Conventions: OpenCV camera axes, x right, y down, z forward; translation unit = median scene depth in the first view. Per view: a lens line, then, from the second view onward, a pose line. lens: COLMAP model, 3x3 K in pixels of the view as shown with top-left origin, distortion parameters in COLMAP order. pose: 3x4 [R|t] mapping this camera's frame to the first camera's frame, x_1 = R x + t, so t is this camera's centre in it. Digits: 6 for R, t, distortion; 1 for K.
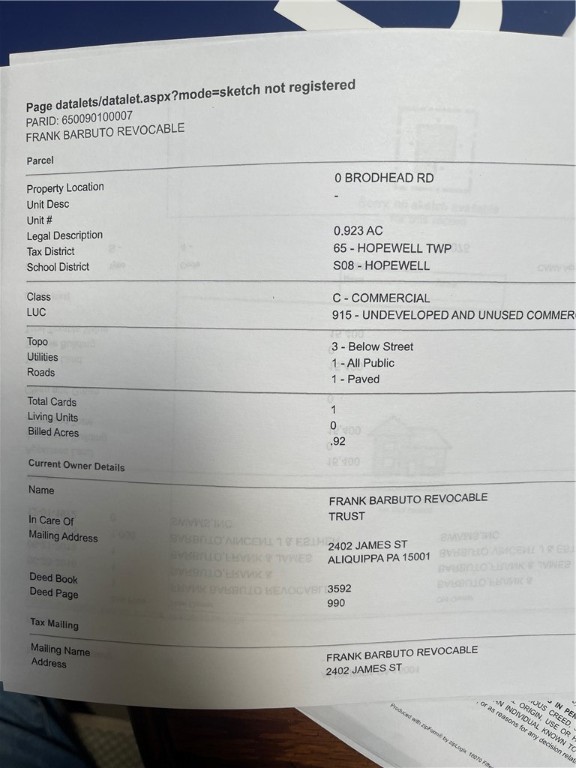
lens RADIAL K [[558.2, 0, 287.9], [0, 558.2, 400.8], [0, 0, 1]] dist [-0.068561, 0.000382]
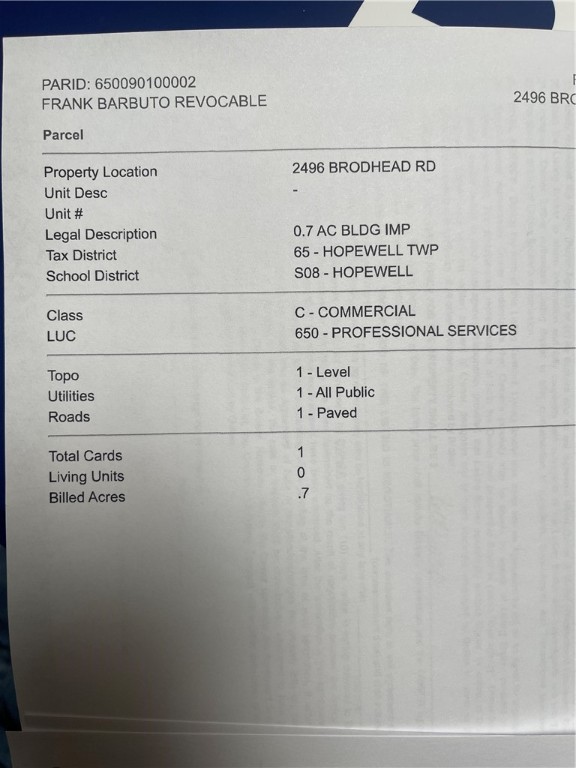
lens RADIAL K [[701.9, 0, 288.0], [0, 701.9, 384.0], [0, 0, 1]] dist [-0.012887, -0.008867]
pose [[0.988200, -0.034226, 0.149293, -0.122784], [0.046433, 0.995788, -0.079060, -0.003092], [-0.145958, 0.085059, 0.985627, 0.010932]]
